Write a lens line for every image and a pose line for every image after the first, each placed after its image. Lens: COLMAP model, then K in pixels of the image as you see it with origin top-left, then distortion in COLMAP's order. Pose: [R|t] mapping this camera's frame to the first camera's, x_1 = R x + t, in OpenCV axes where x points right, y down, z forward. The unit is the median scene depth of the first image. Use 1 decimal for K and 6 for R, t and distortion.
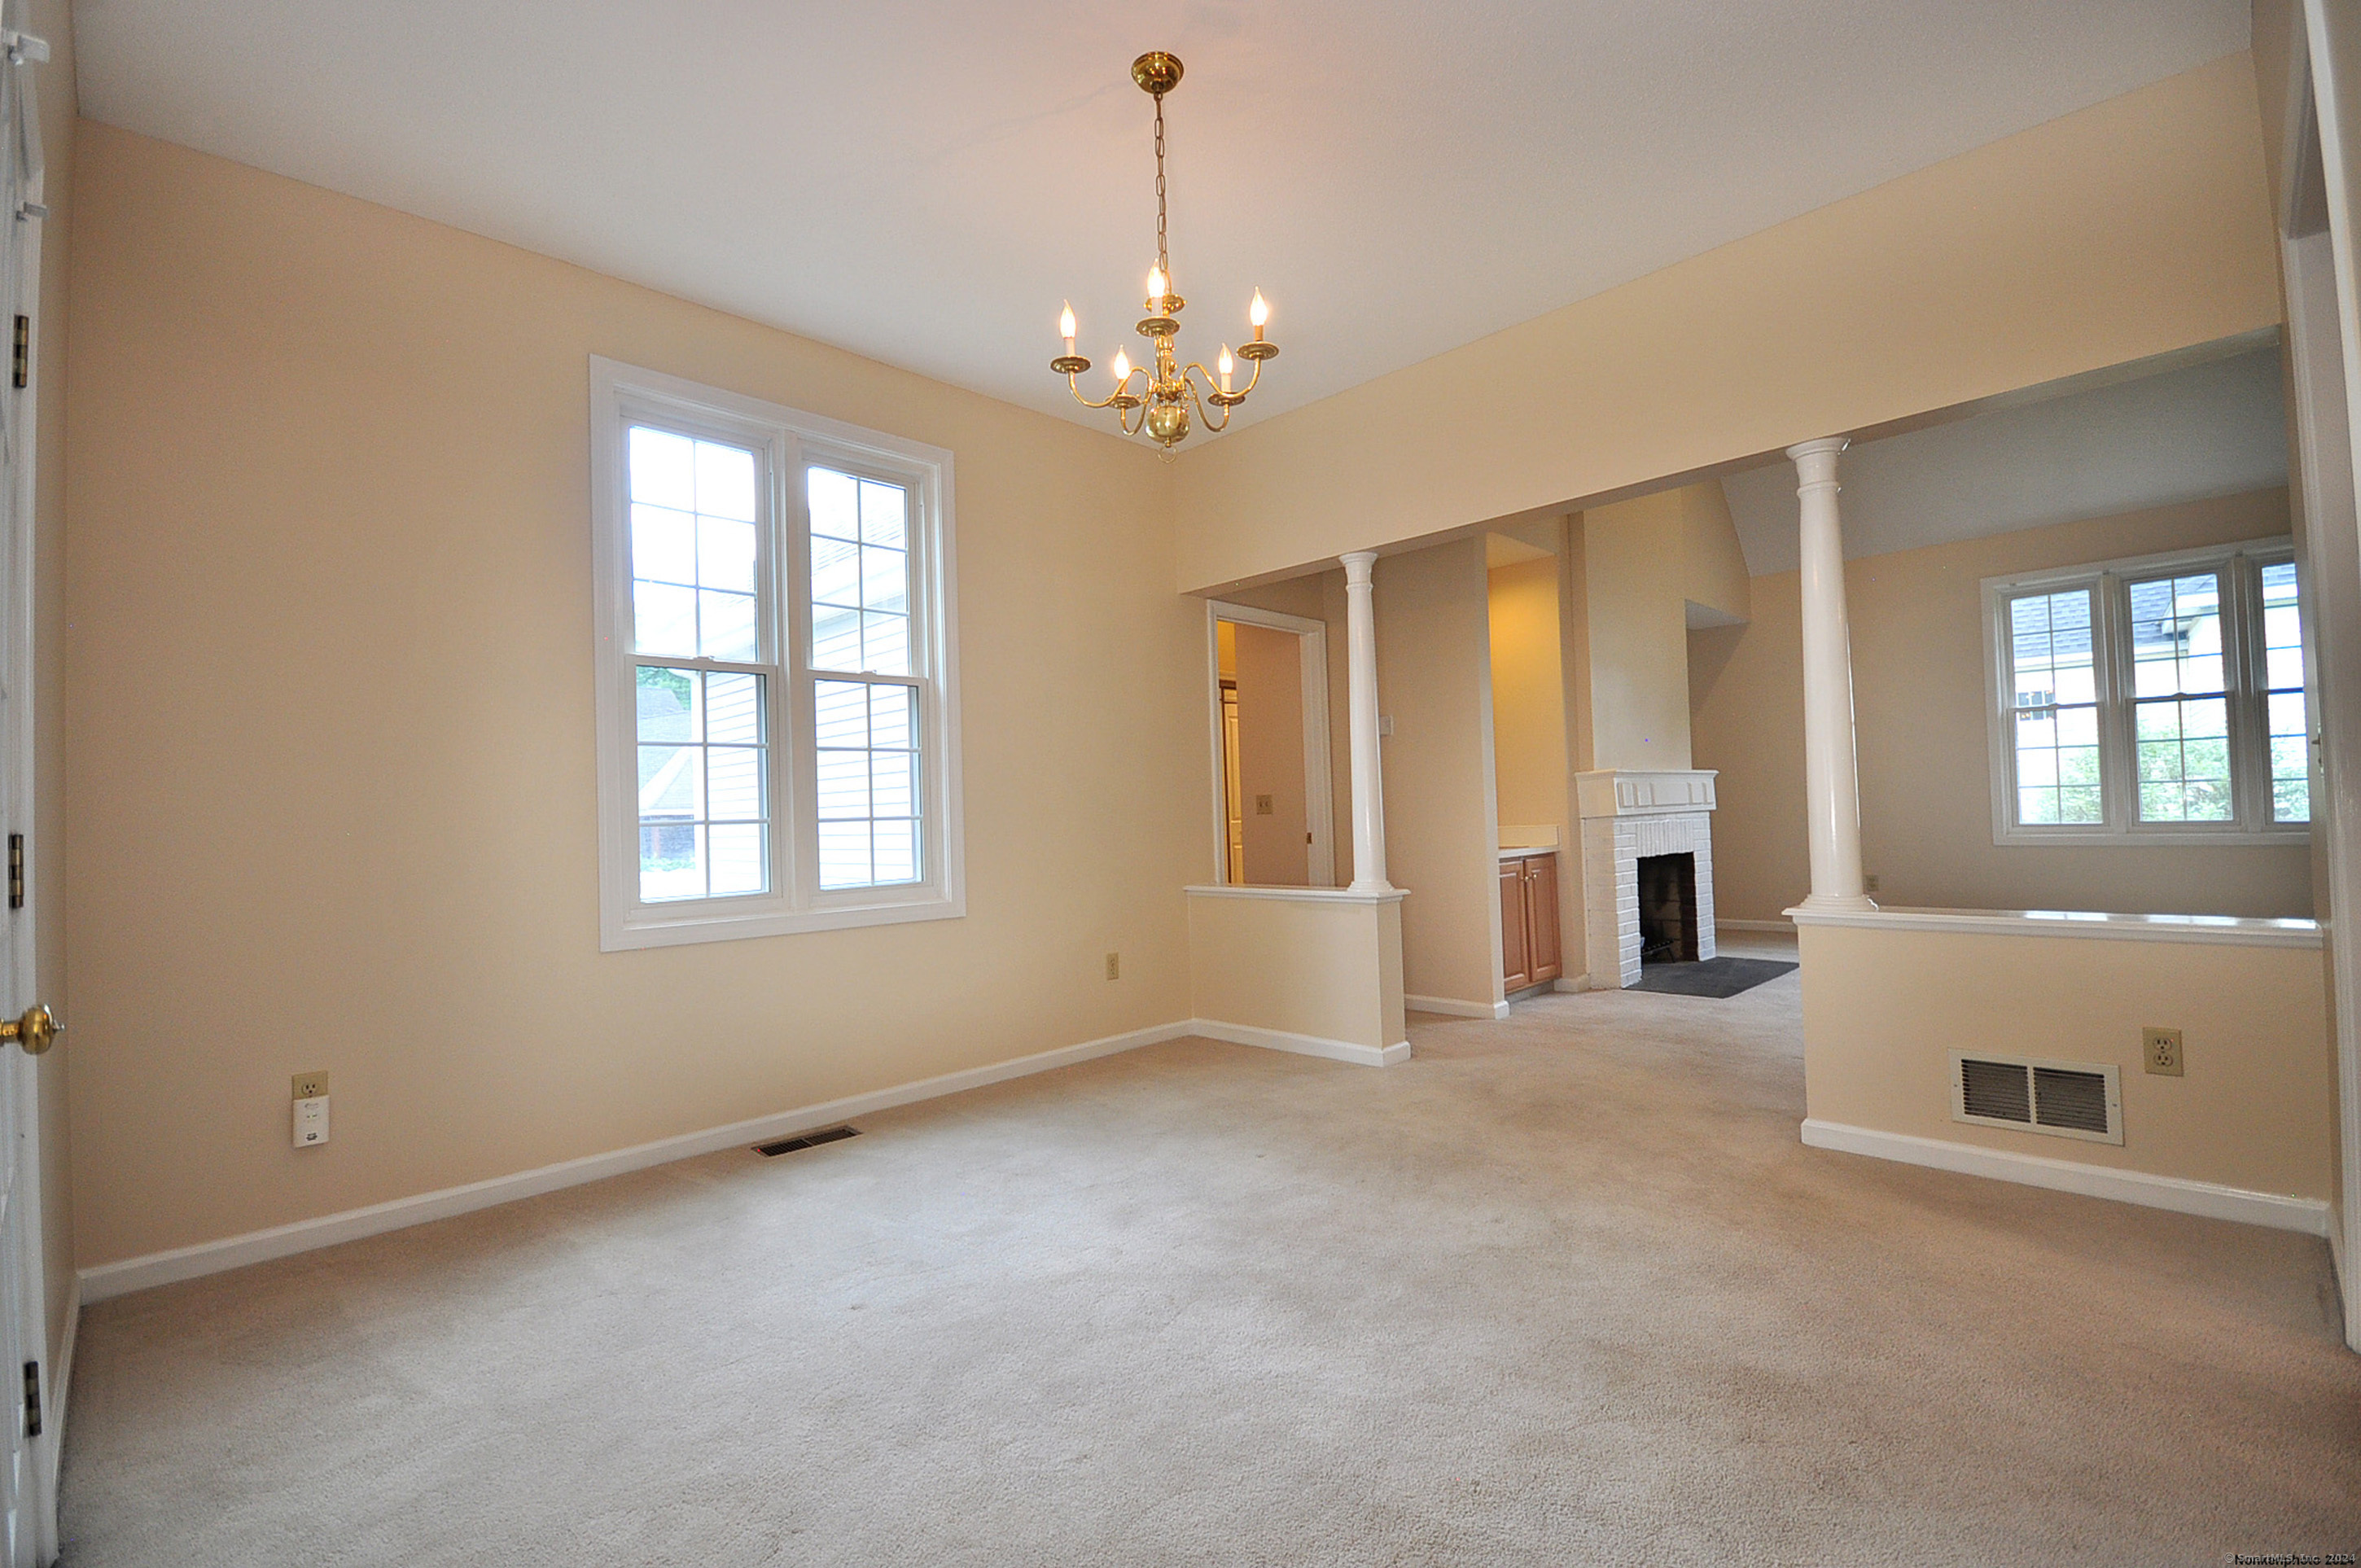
lens RADIAL K [[1047.0, 0, 1174.2], [0, 1047.0, 793.0], [0, 0, 1]] dist [0.000118, -0.000006]
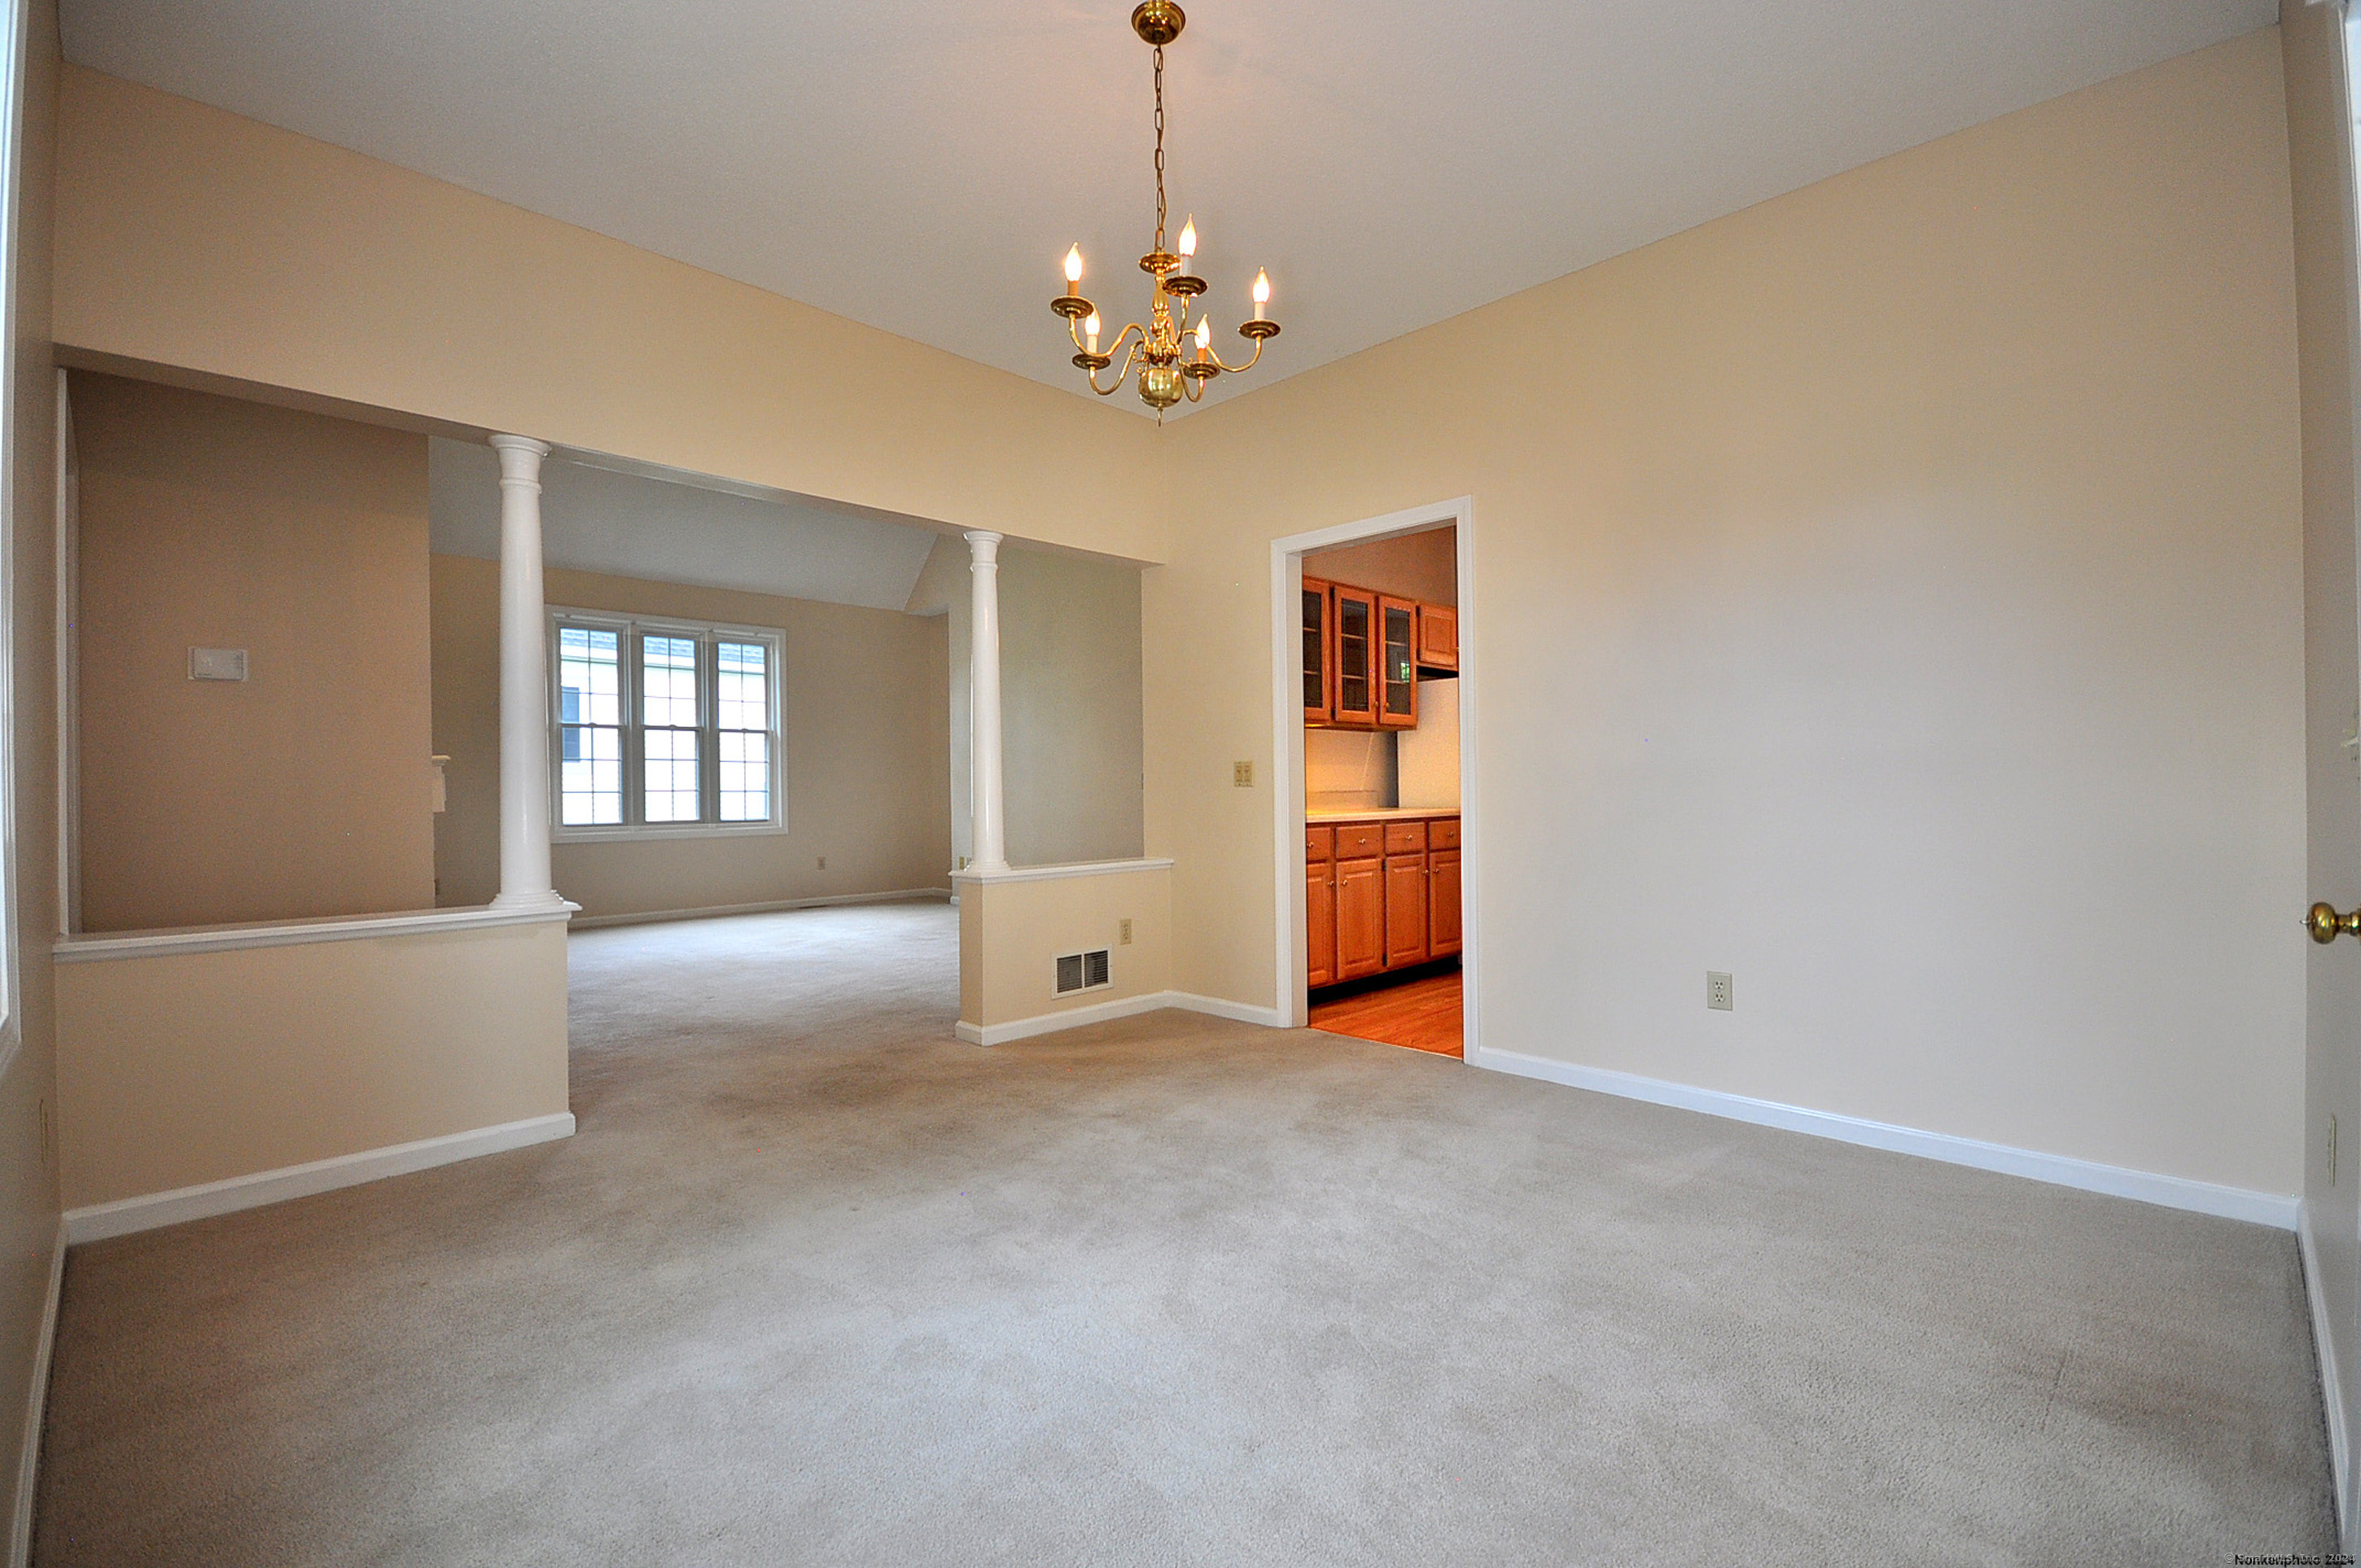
lens RADIAL K [[1047.0, 0, 1174.2], [0, 1047.0, 793.0], [0, 0, 1]] dist [0.000118, -0.000006]
pose [[-0.025921, 0.029489, 0.999229, -0.793826], [-0.012844, 0.999472, -0.029829, 0.046299], [-0.999581, -0.013607, -0.025529, 0.823318]]
